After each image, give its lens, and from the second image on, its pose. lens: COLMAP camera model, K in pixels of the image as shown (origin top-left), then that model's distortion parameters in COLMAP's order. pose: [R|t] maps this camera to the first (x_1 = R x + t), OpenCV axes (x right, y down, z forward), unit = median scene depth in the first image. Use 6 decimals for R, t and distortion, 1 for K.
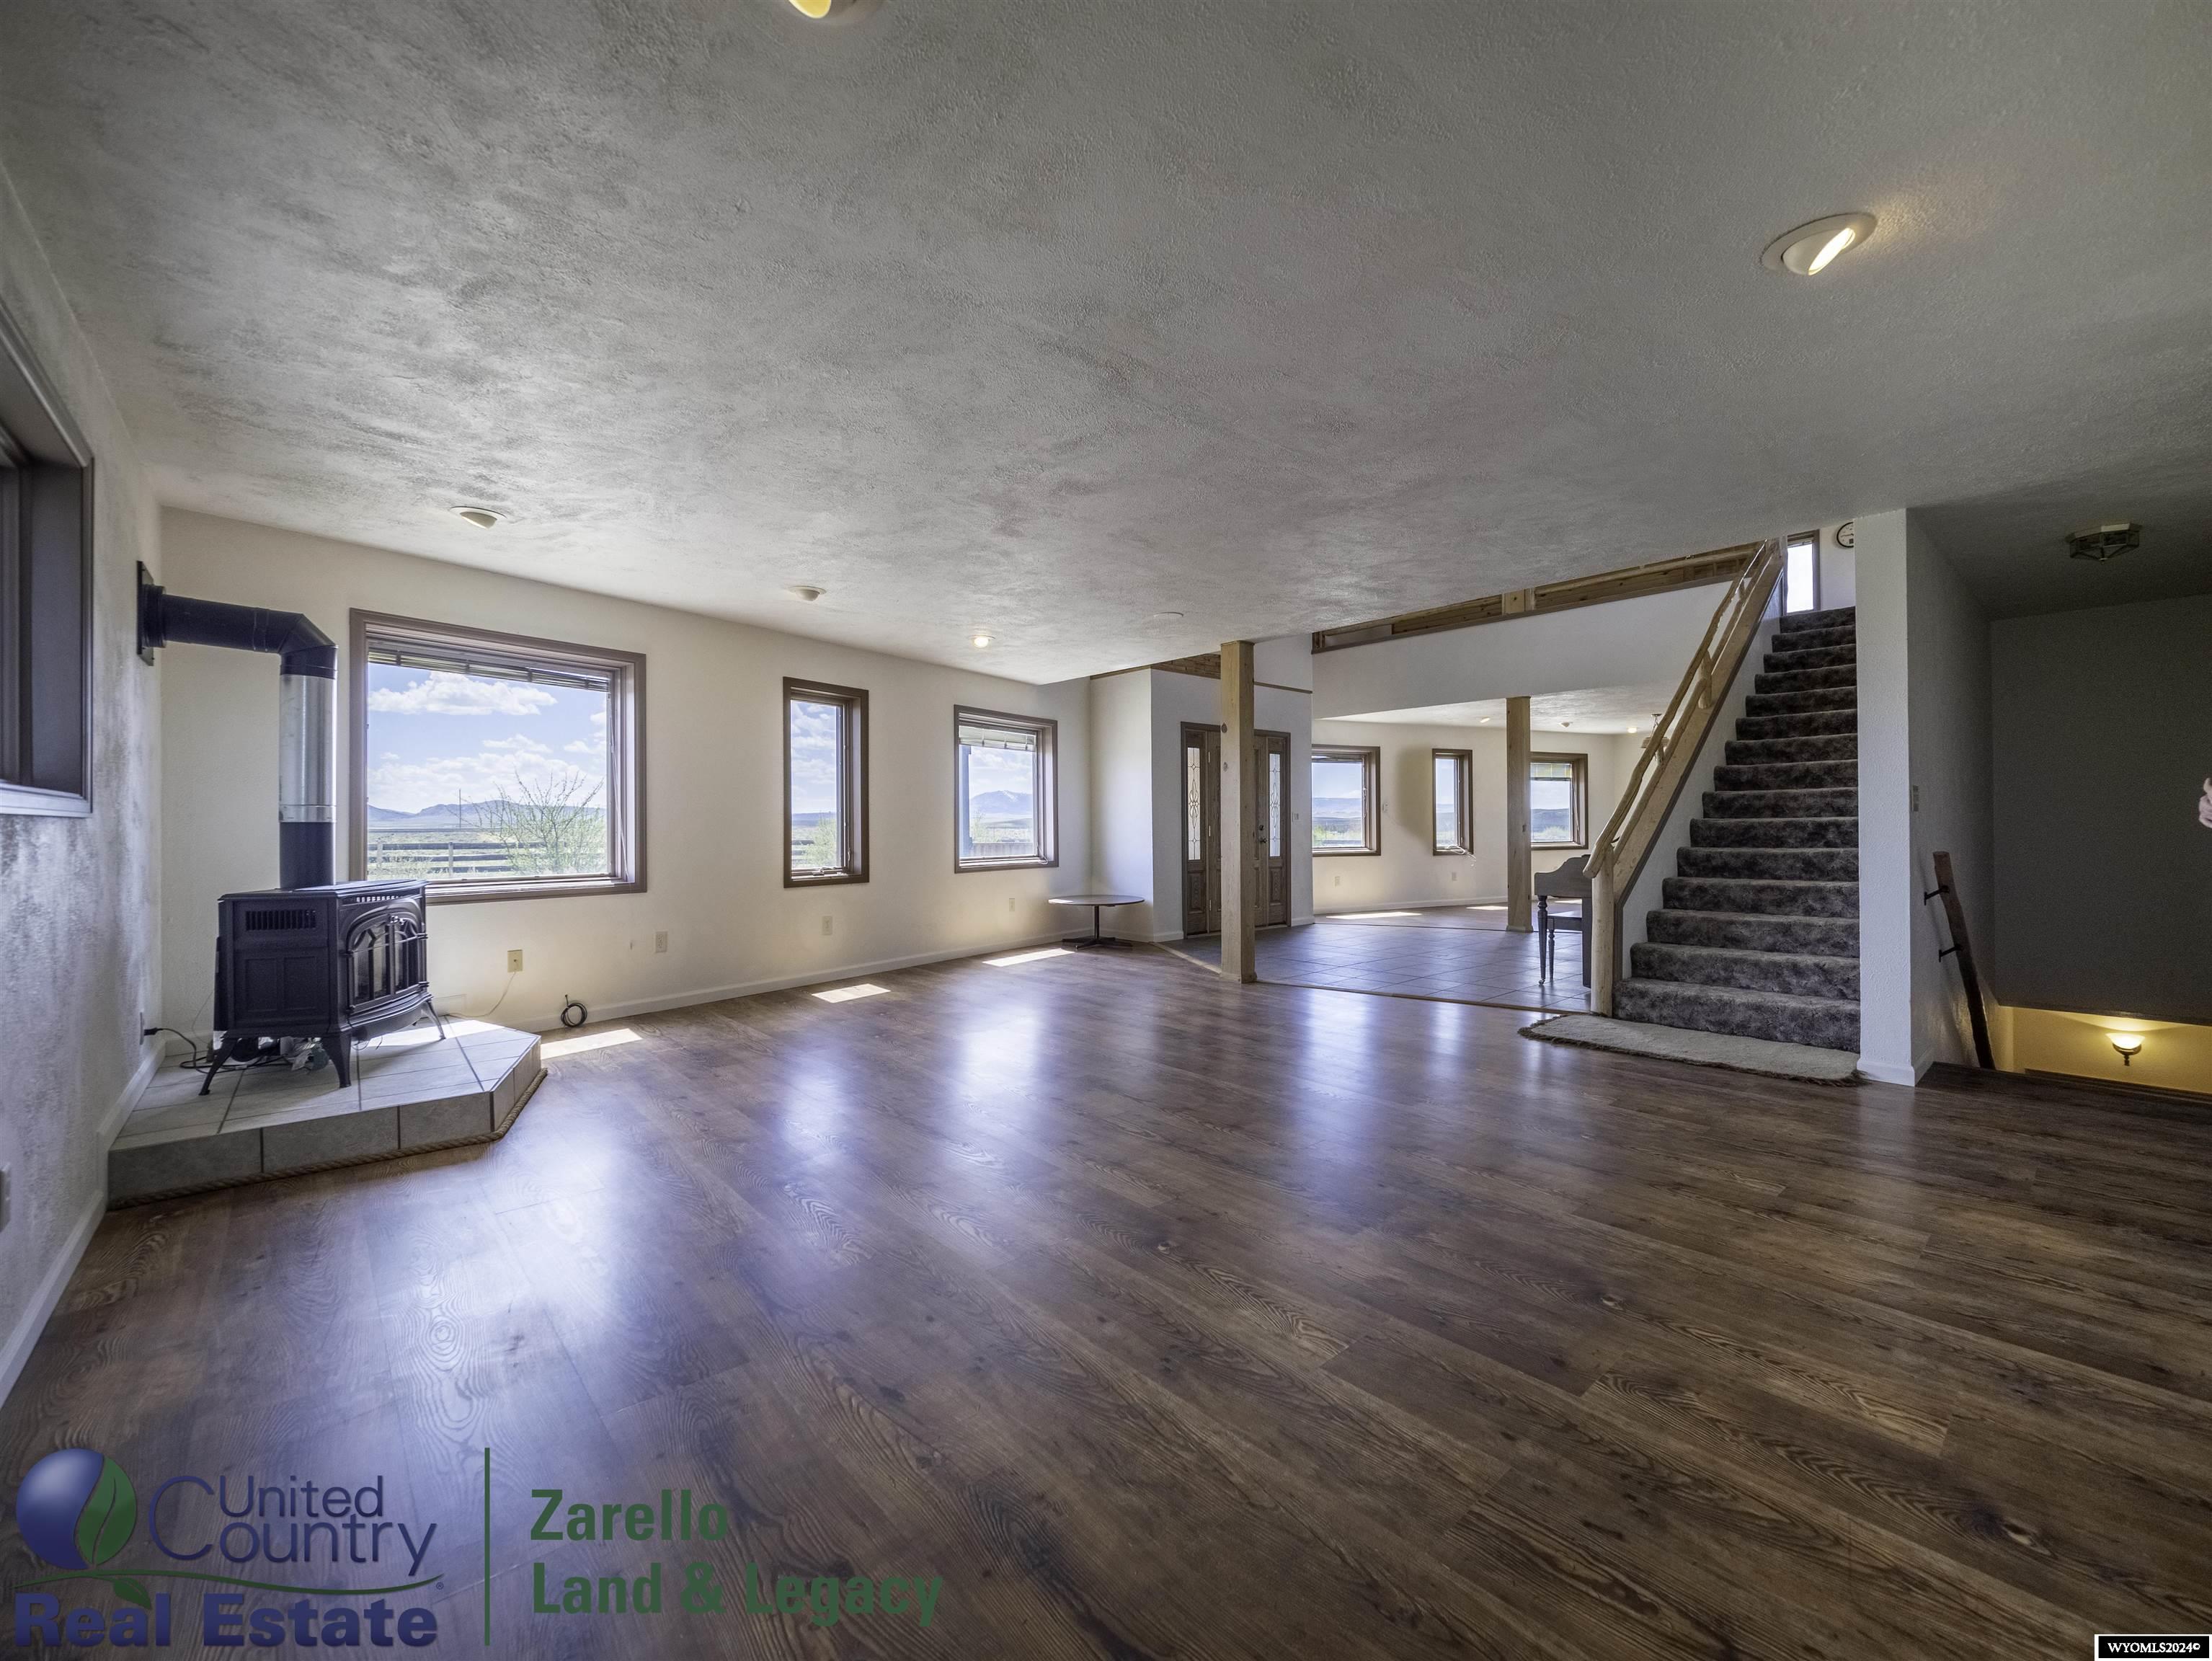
lens RADIAL K [[913.1, 0, 1106.0], [0, 913.1, 830.5], [0, 0, 1]] dist [0.010308, -0.000181]
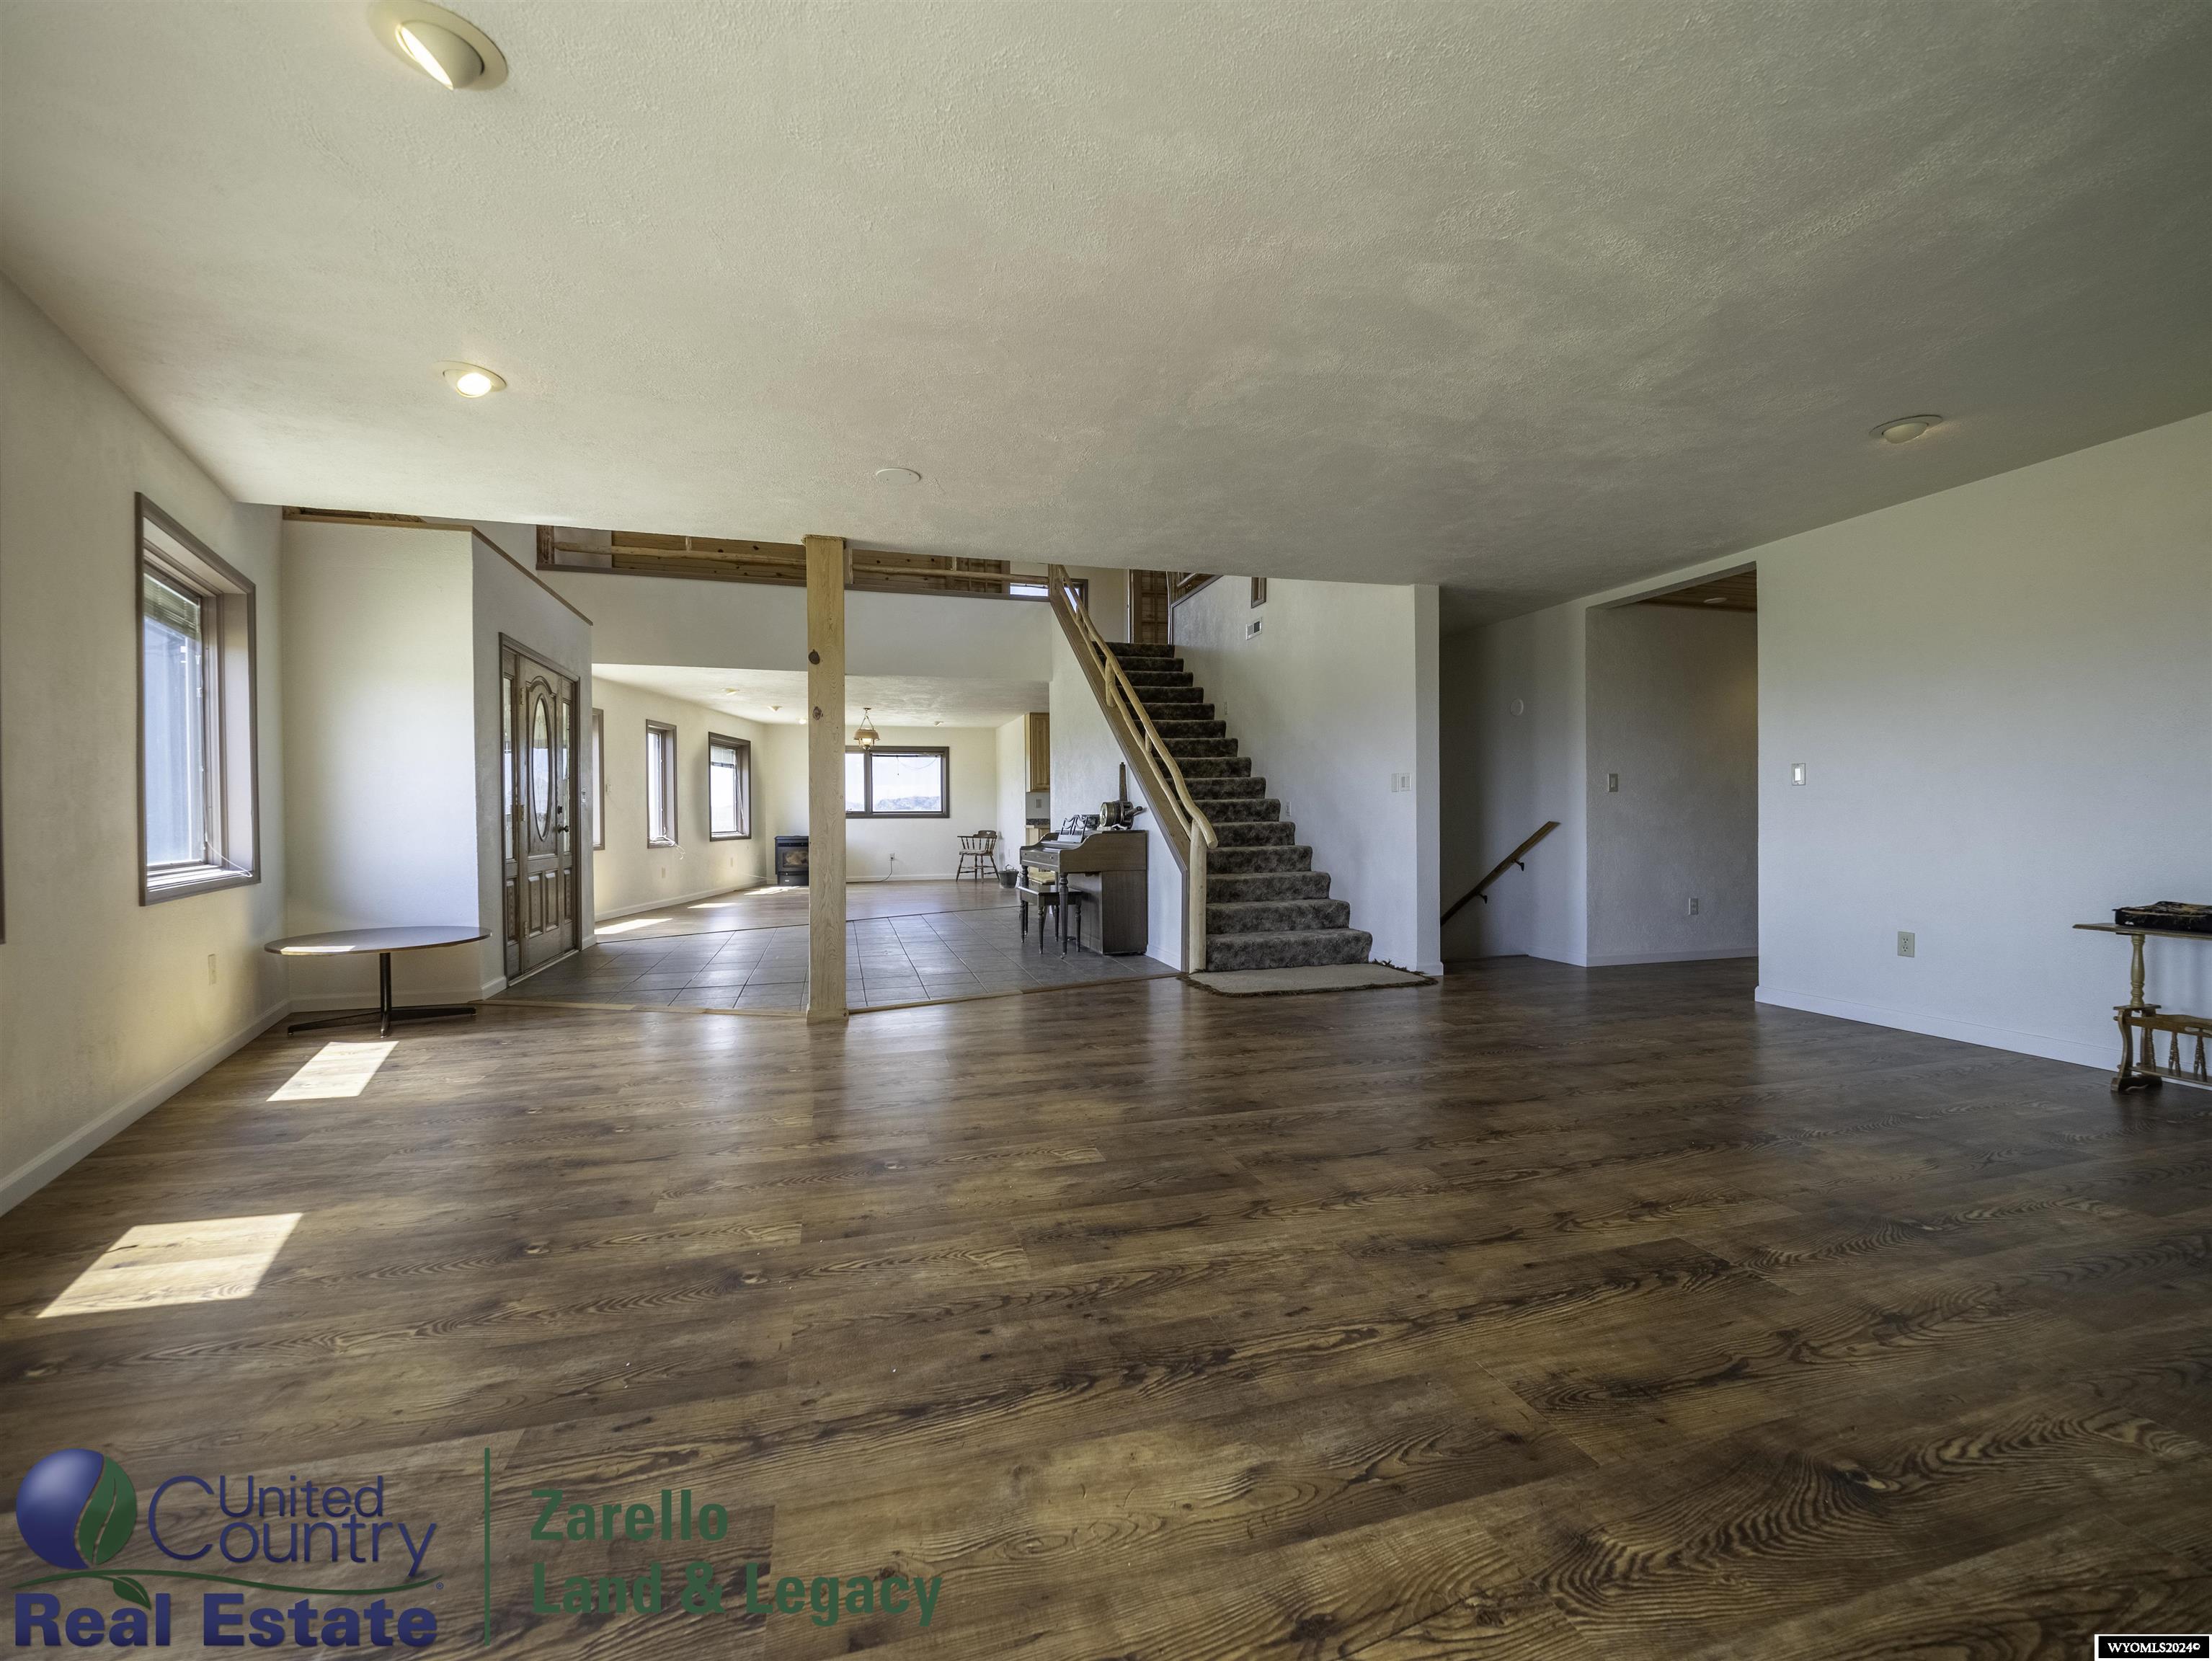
lens RADIAL K [[902.6, 0, 1089.9], [0, 902.6, 852.8], [0, 0, 1]] dist [-0.000381, -0.000103]
pose [[0.443882, -0.029559, 0.895598, -0.469792], [0.006531, 0.999536, 0.029753, 0.021781], [-0.896061, -0.007358, 0.443869, 0.589617]]
